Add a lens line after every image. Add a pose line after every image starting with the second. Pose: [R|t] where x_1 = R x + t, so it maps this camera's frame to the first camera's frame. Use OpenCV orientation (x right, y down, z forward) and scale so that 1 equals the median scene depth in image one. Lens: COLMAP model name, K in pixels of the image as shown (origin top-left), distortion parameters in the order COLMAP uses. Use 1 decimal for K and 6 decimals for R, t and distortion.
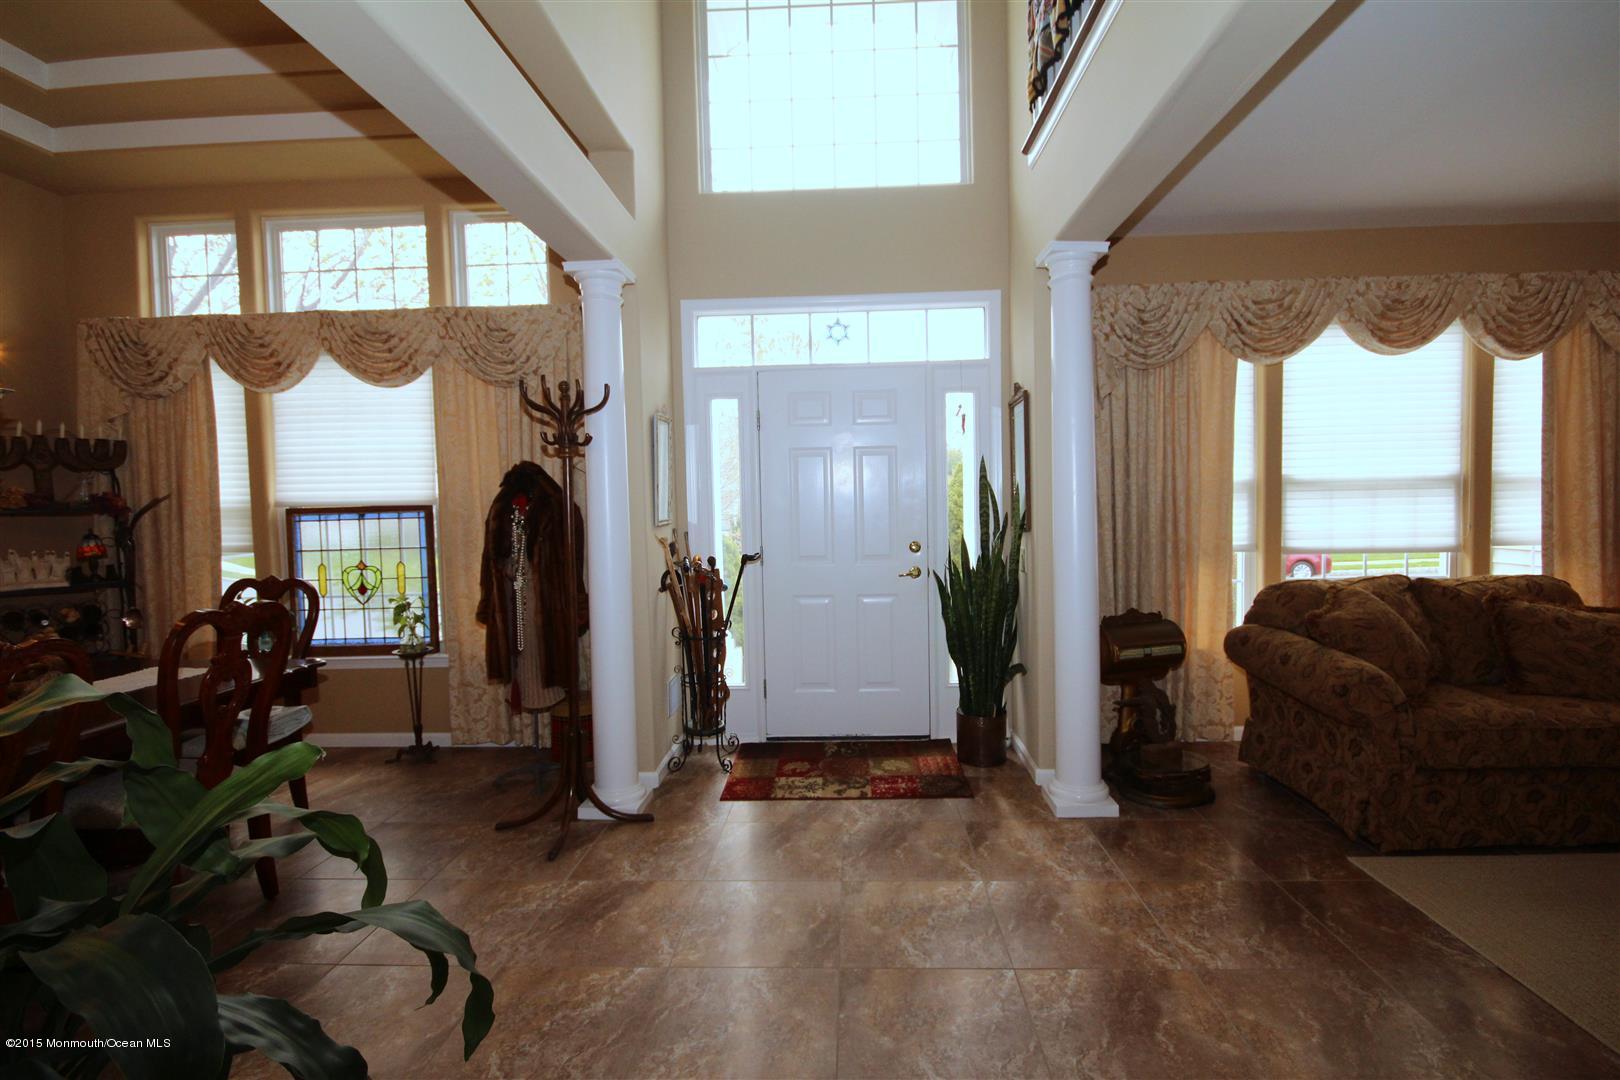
lens RADIAL K [[753.8, 0, 820.1], [0, 753.8, 534.9], [0, 0, 1]] dist [0.012792, -0.012505]
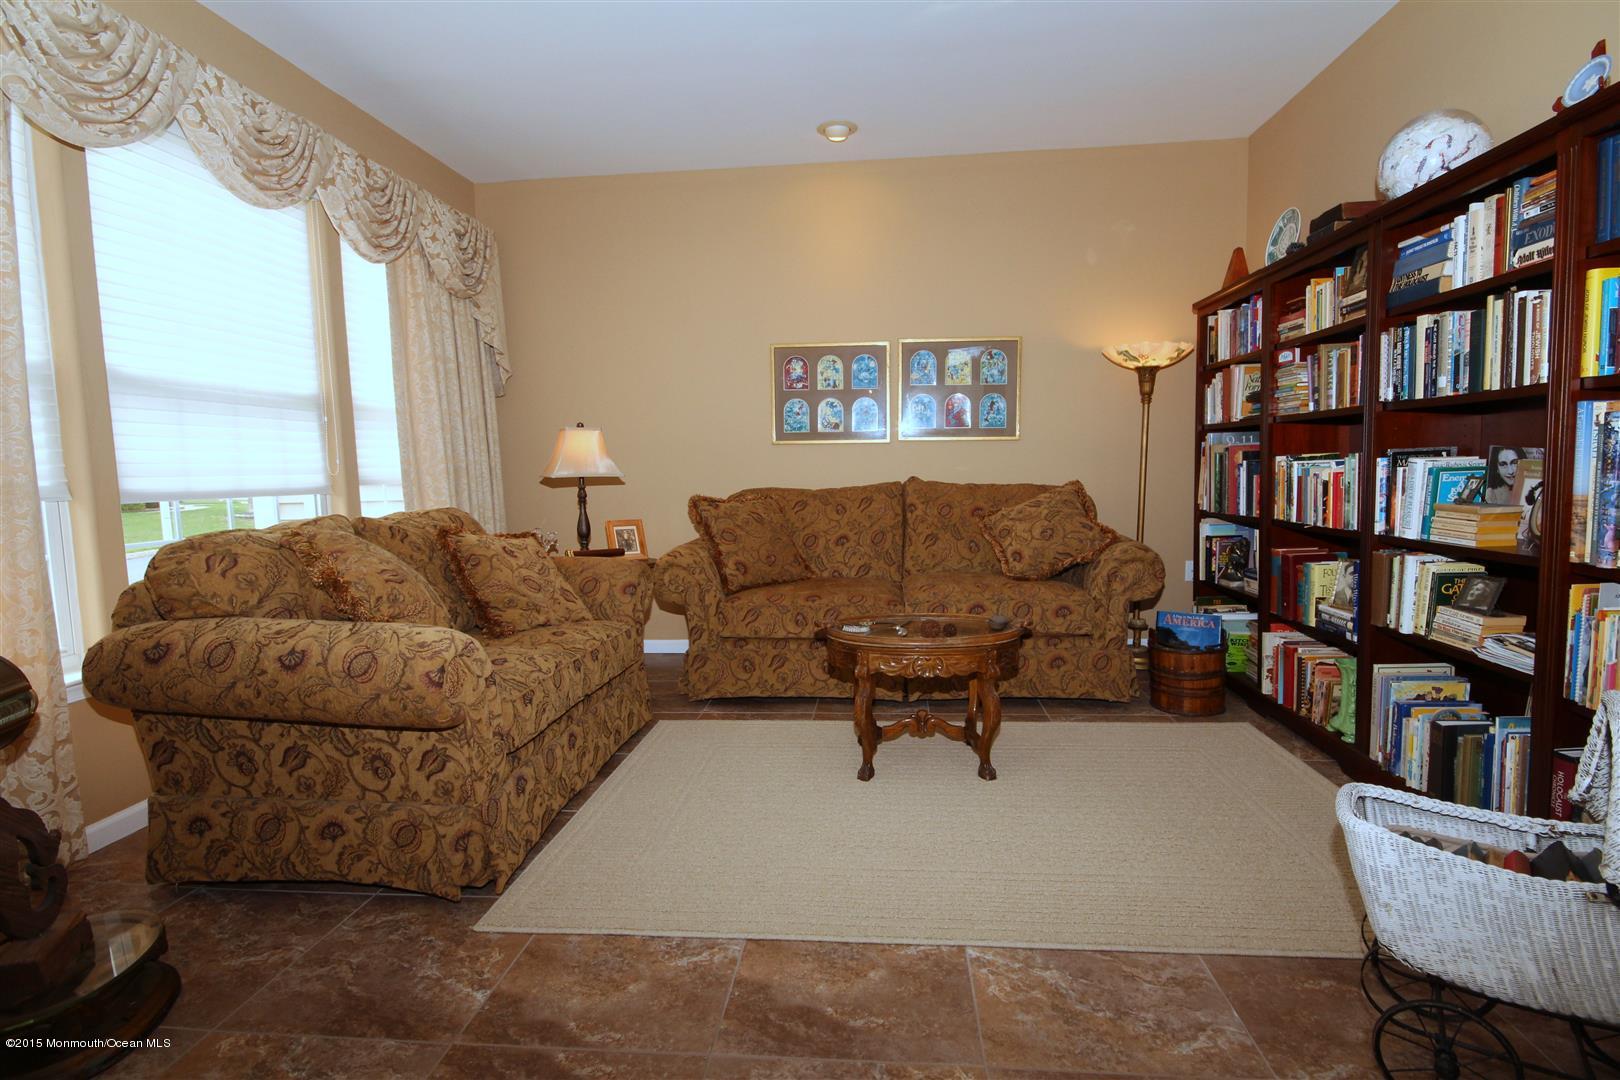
lens RADIAL K [[779.3, 0, 832.2], [0, 779.3, 539.3], [0, 0, 1]] dist [0.013495, -0.014834]
pose [[0.046545, -0.073768, 0.996189, 0.051390], [0.064421, 0.995415, 0.070701, 0.049162], [-0.996837, 0.060885, 0.051084, 0.463530]]
